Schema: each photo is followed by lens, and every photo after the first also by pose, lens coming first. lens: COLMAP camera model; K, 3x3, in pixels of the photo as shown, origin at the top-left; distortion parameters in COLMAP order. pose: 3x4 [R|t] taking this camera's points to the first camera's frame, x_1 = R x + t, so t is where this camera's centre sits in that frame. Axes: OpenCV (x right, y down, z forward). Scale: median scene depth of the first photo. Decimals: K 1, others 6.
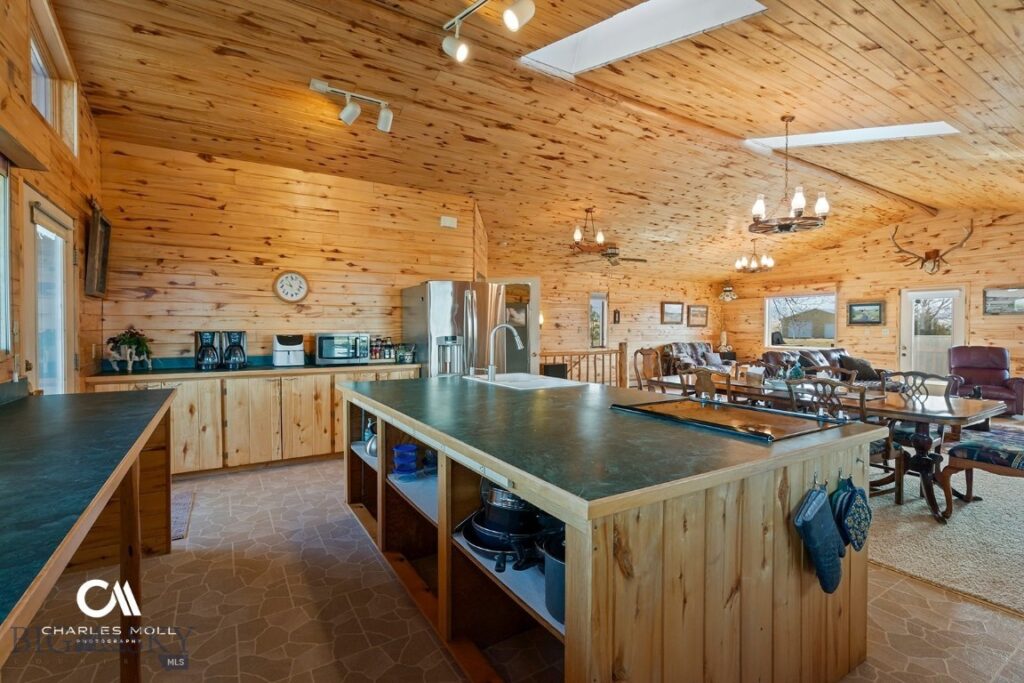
lens RADIAL K [[473.8, 0, 504.0], [0, 473.8, 335.5], [0, 0, 1]] dist [-0.002256, 0.002885]
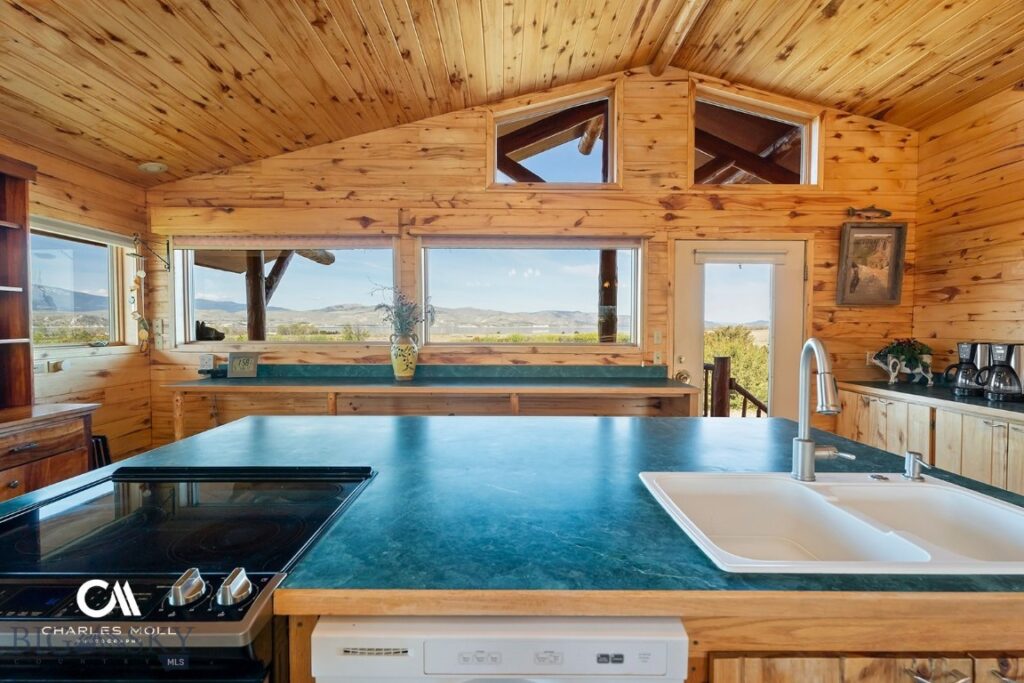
lens RADIAL K [[473.8, 0, 505.6], [0, 473.8, 341.9], [0, 0, 1]] dist [-0.002256, 0.002885]
pose [[-0.513036, 0.023595, -0.858042, 0.320026], [-0.017362, 0.999132, 0.037856, -0.022003], [0.858191, 0.034319, -0.512182, 0.682638]]
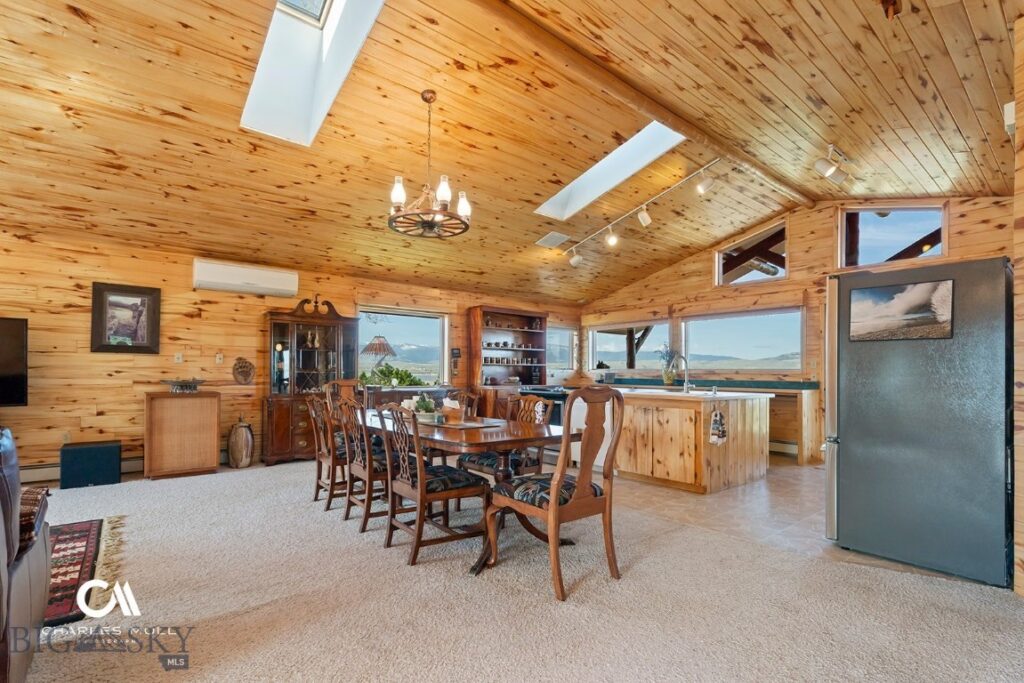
lens RADIAL K [[473.8, 0, 503.7], [0, 473.8, 366.1], [0, 0, 1]] dist [-0.002256, 0.002885]
pose [[-0.991033, -0.013049, -0.132980, 0.528744], [-0.013175, 0.999913, 0.000065, 0.011973], [0.132967, 0.001816, -0.991119, 1.688288]]
